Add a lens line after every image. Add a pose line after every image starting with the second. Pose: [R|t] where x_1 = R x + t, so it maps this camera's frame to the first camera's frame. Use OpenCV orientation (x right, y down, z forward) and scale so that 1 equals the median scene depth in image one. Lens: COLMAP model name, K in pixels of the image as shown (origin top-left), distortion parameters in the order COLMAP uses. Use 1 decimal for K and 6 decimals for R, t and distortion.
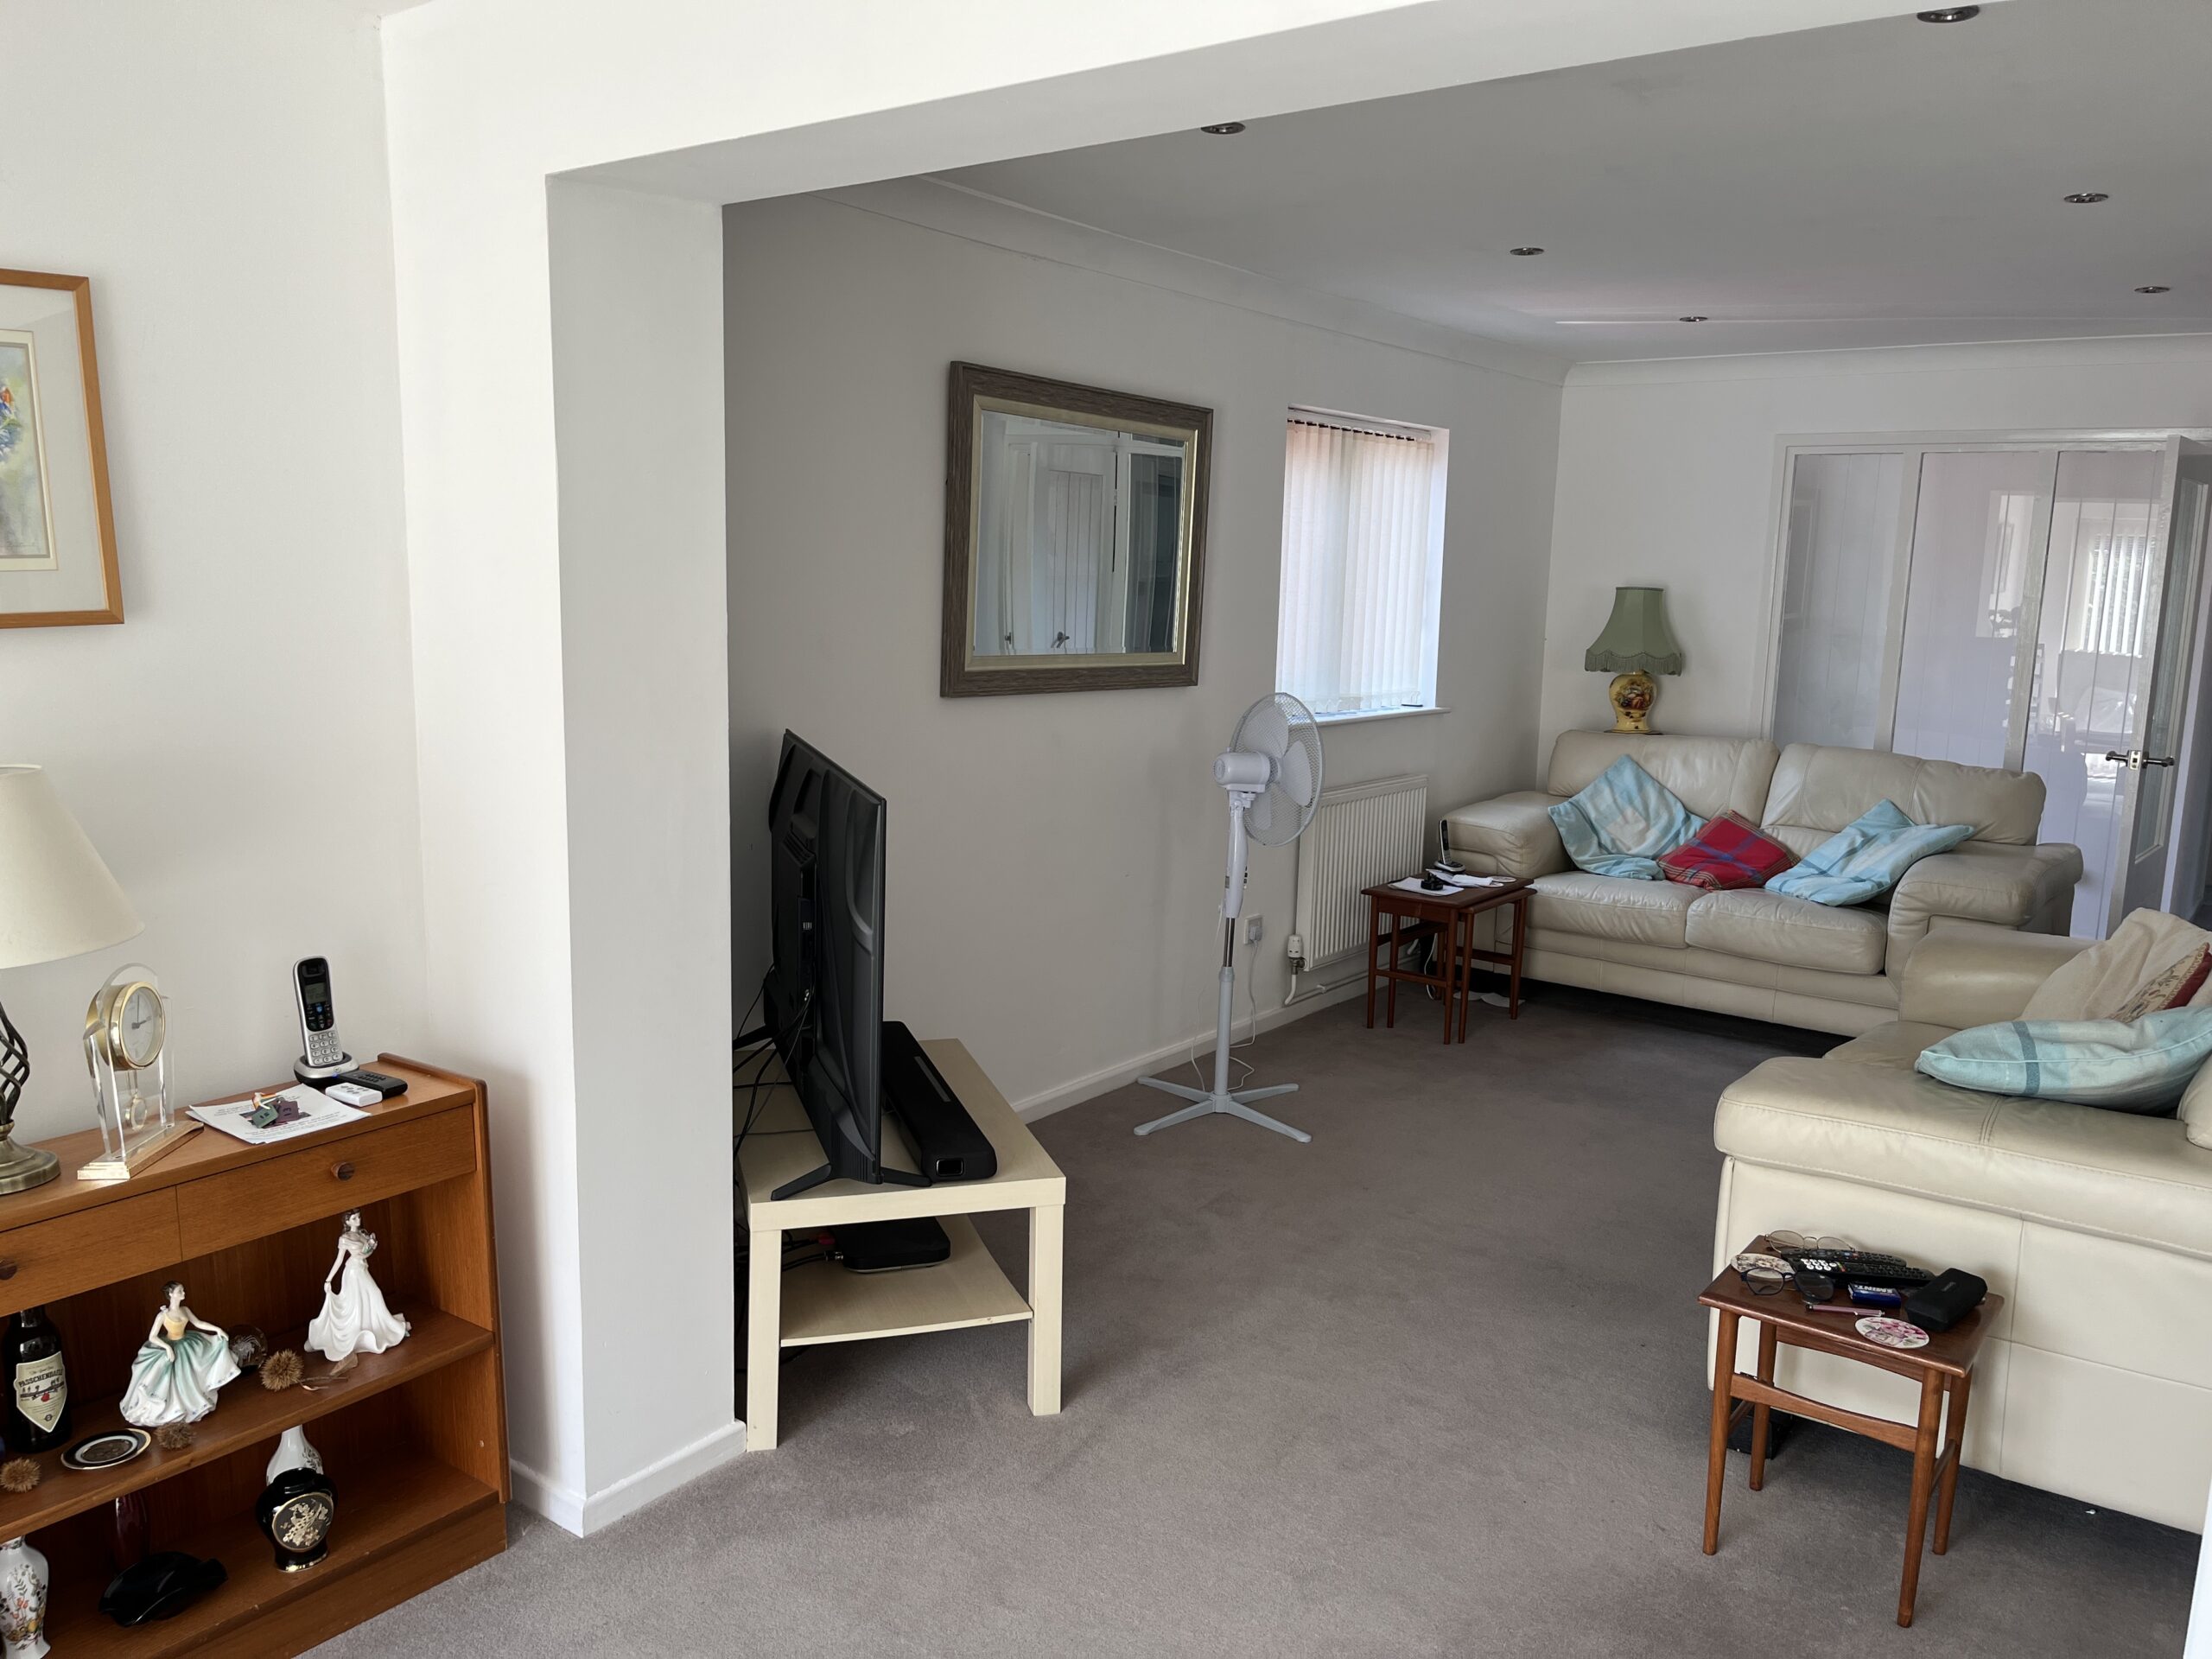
lens RADIAL K [[1674.6, 0, 1110.7], [0, 1674.6, 844.4], [0, 0, 1]] dist [0.061792, -0.096776]
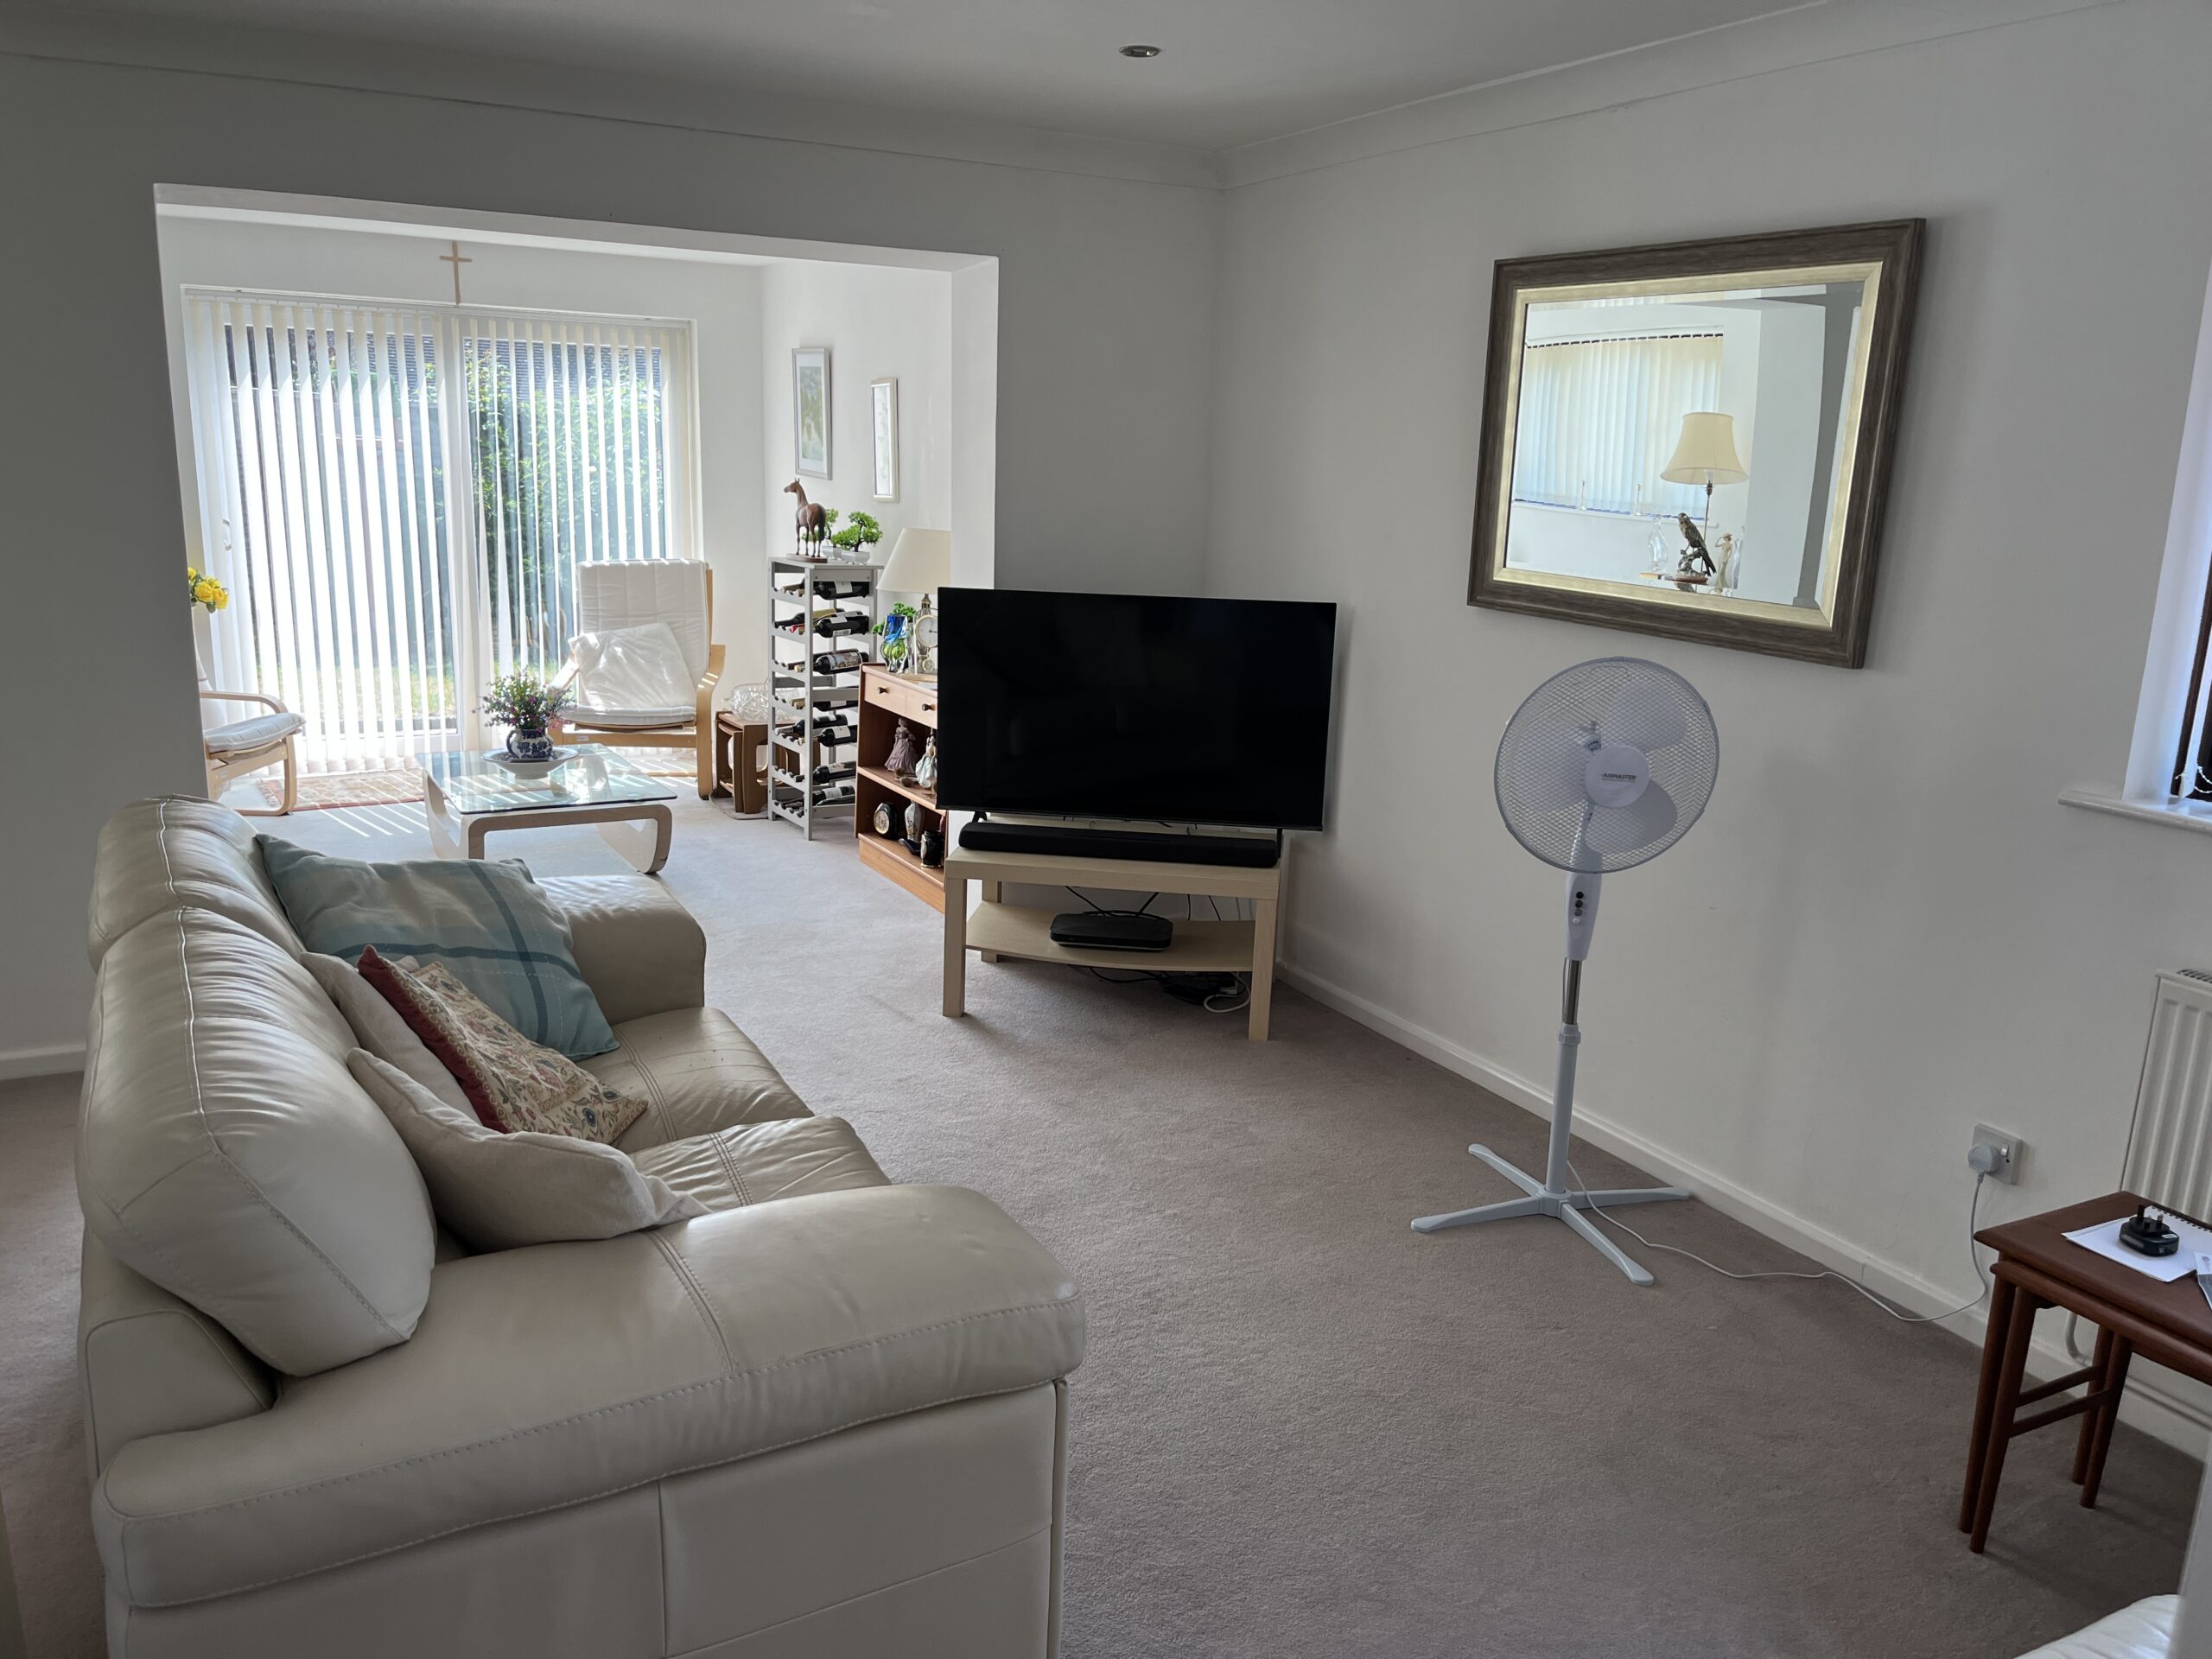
lens RADIAL K [[1674.6, 0, 1091.5], [0, 1674.6, 832.6], [0, 0, 1]] dist [0.061792, -0.096776]
pose [[-0.429177, 0.165583, -0.887913, 1.301291], [-0.192548, 0.943682, 0.269052, -0.264937], [0.882458, 0.286437, -0.373124, 1.738992]]
